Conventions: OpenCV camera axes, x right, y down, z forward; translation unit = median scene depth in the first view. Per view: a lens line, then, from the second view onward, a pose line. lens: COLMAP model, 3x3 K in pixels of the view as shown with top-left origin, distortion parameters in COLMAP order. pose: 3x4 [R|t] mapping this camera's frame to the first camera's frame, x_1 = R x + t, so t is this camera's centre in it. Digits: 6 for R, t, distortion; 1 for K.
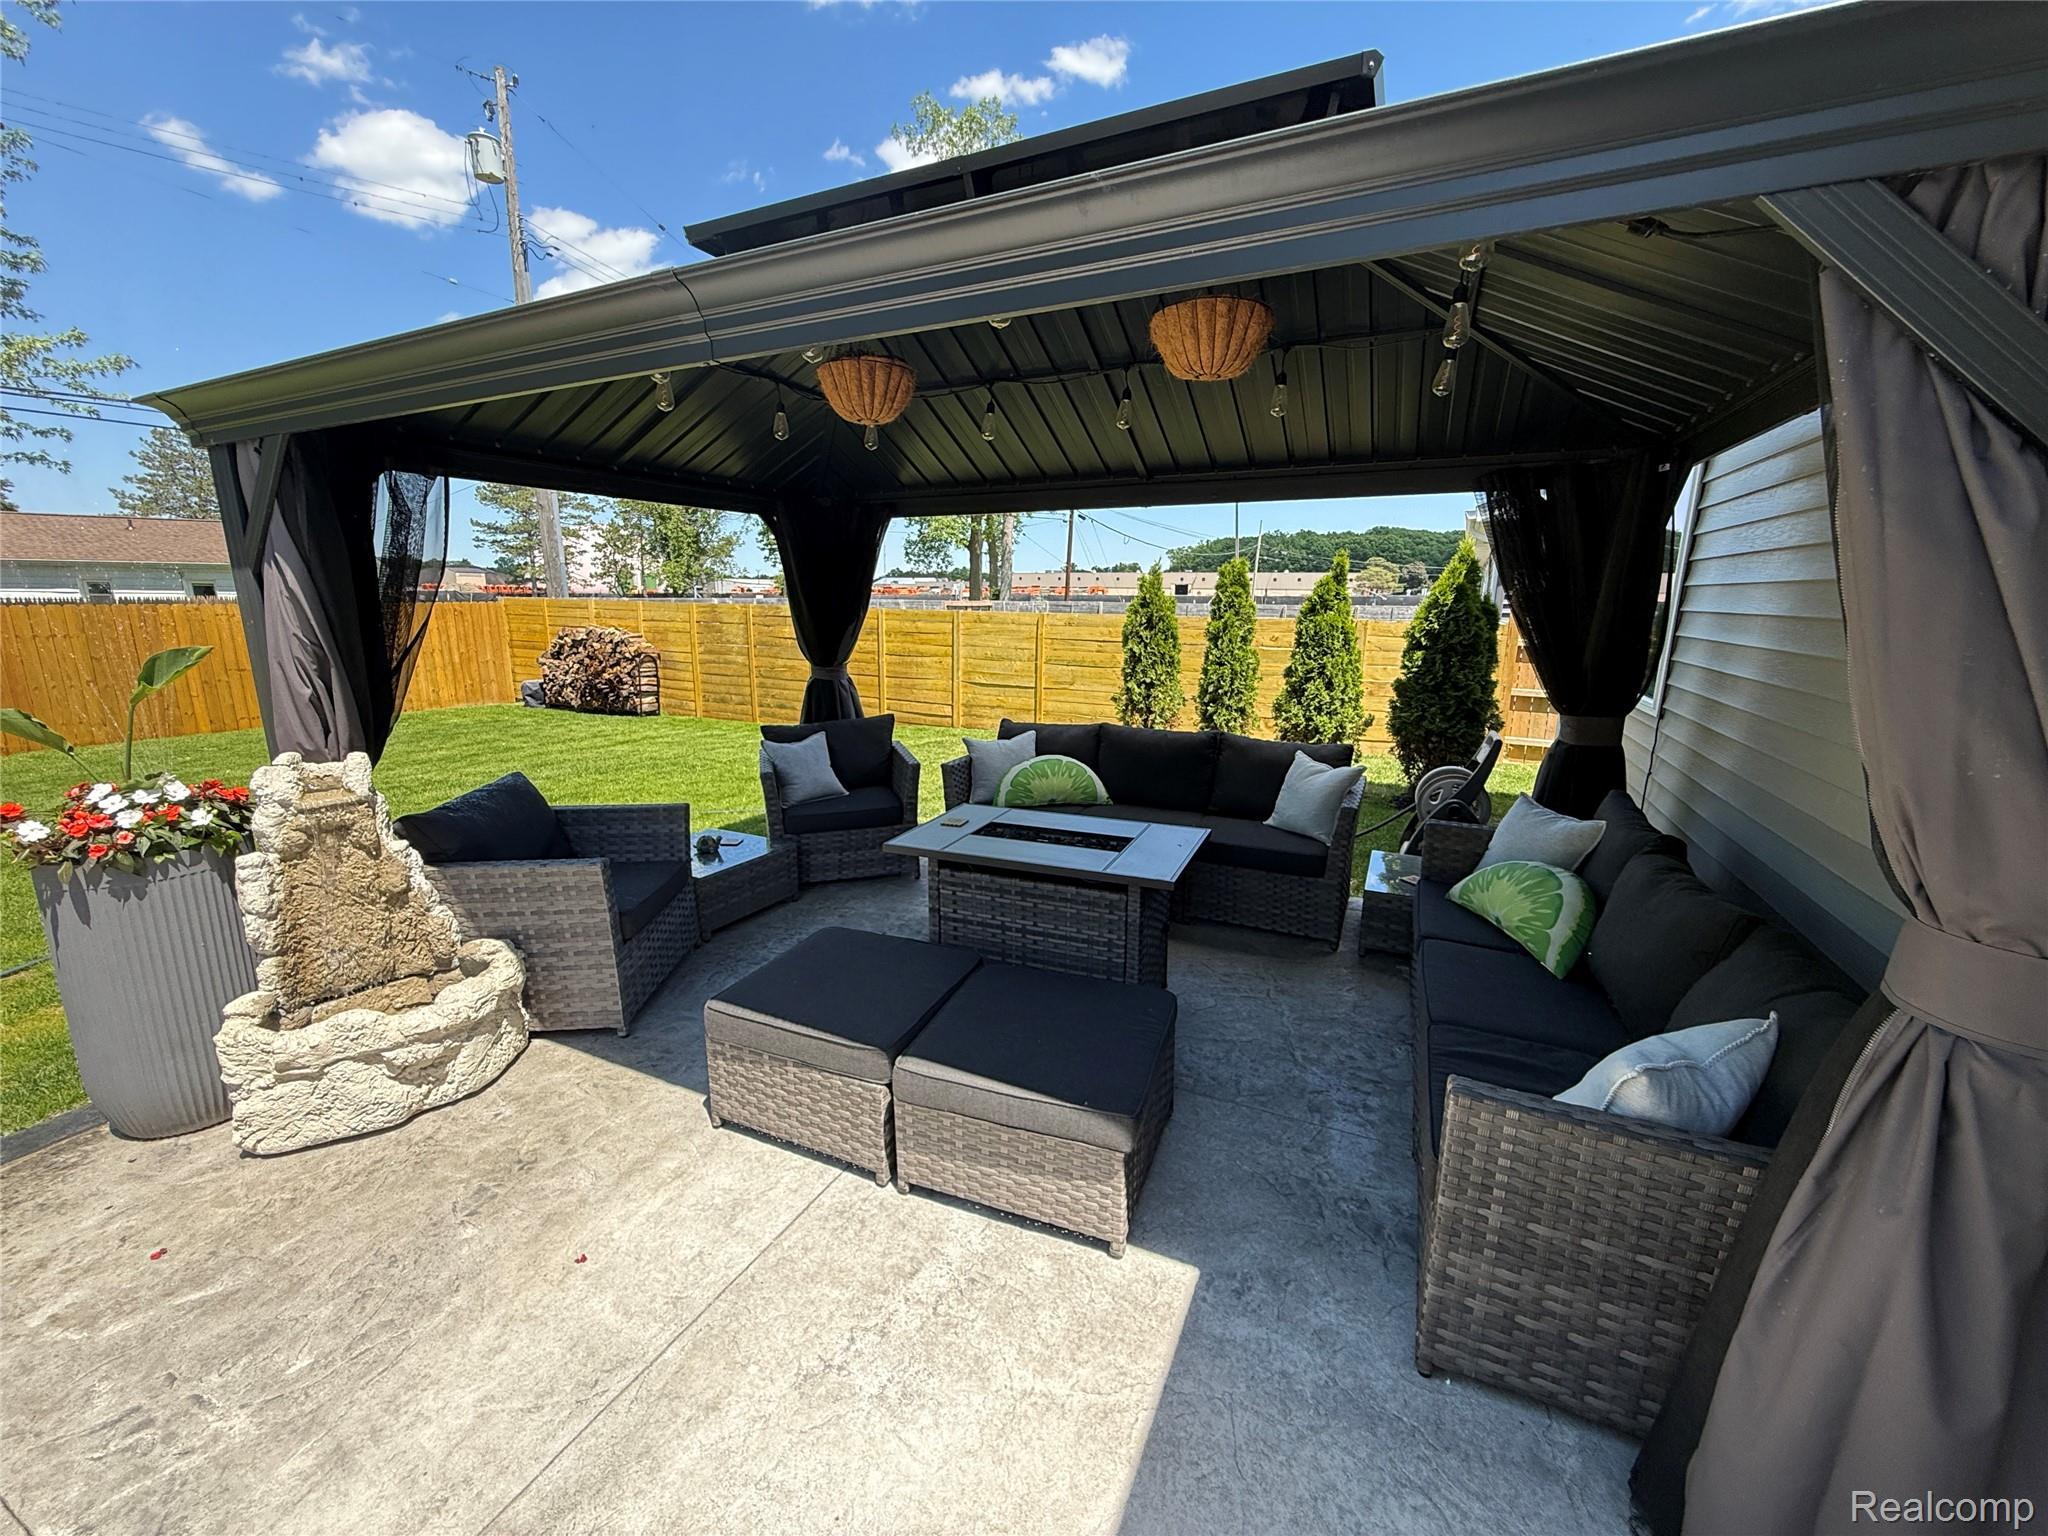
lens RADIAL K [[812.9, 0, 1024.0], [0, 812.9, 768.0], [0, 0, 1]] dist [-0.000848, 0.000400]
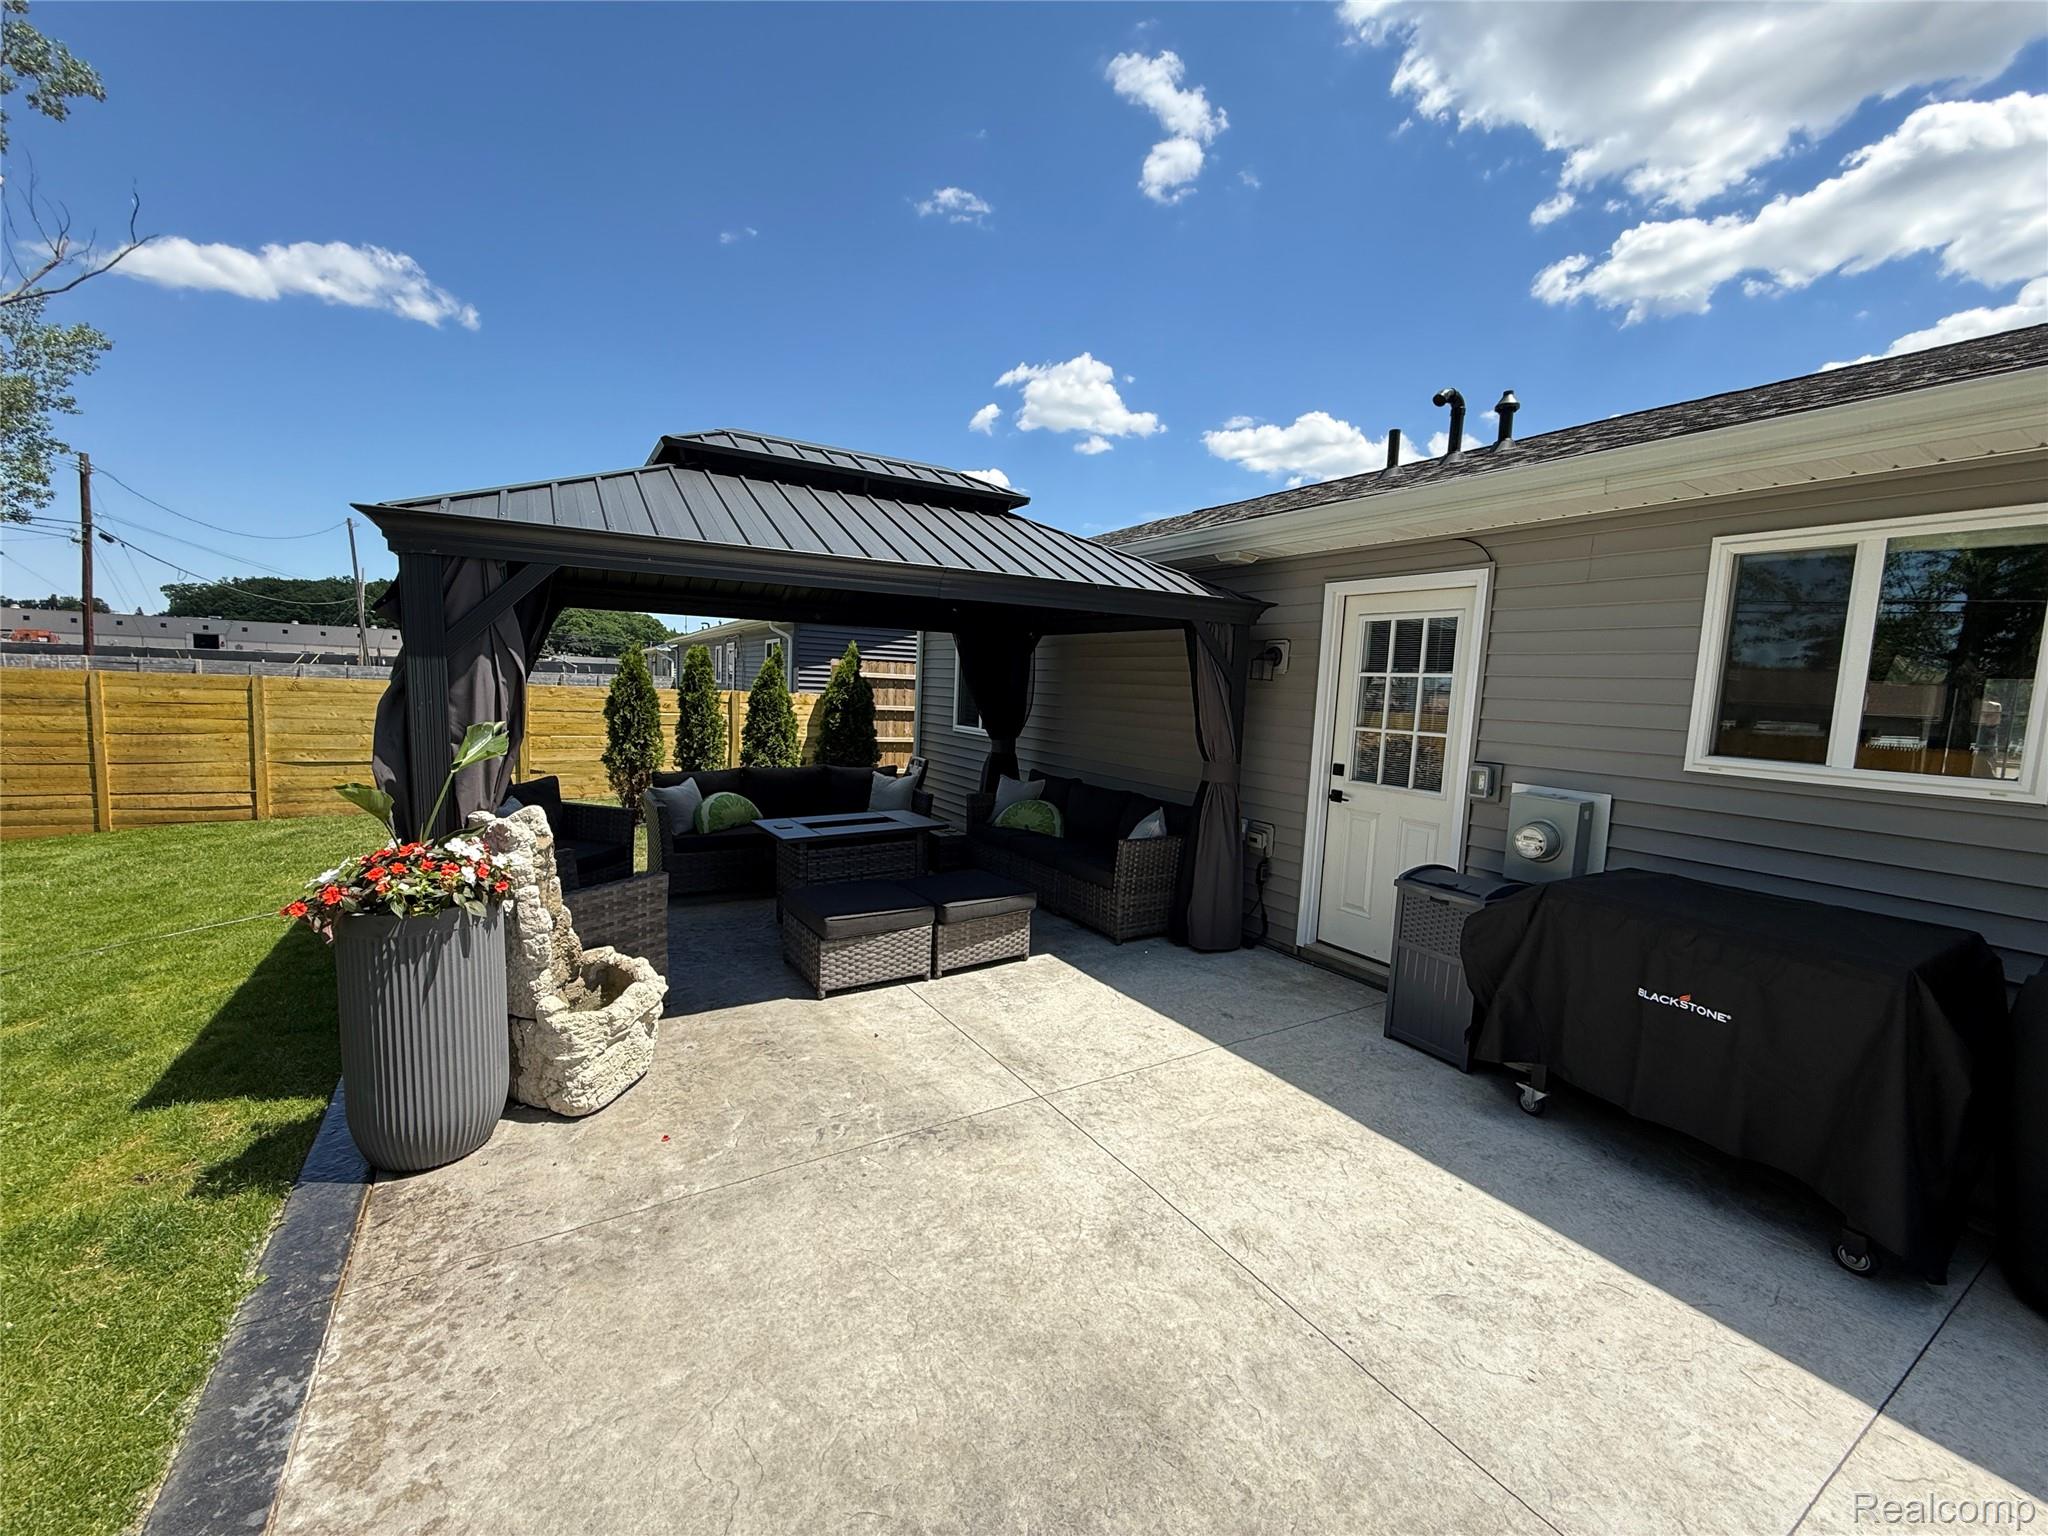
lens RADIAL K [[812.9, 0, 1024.0], [0, 812.9, 768.0], [0, 0, 1]] dist [-0.000848, 0.000400]
pose [[0.545773, -0.074457, 0.834618, -0.357243], [0.139870, 0.990165, -0.003130, 0.008149], [-0.826177, 0.118447, 0.550820, -0.075151]]
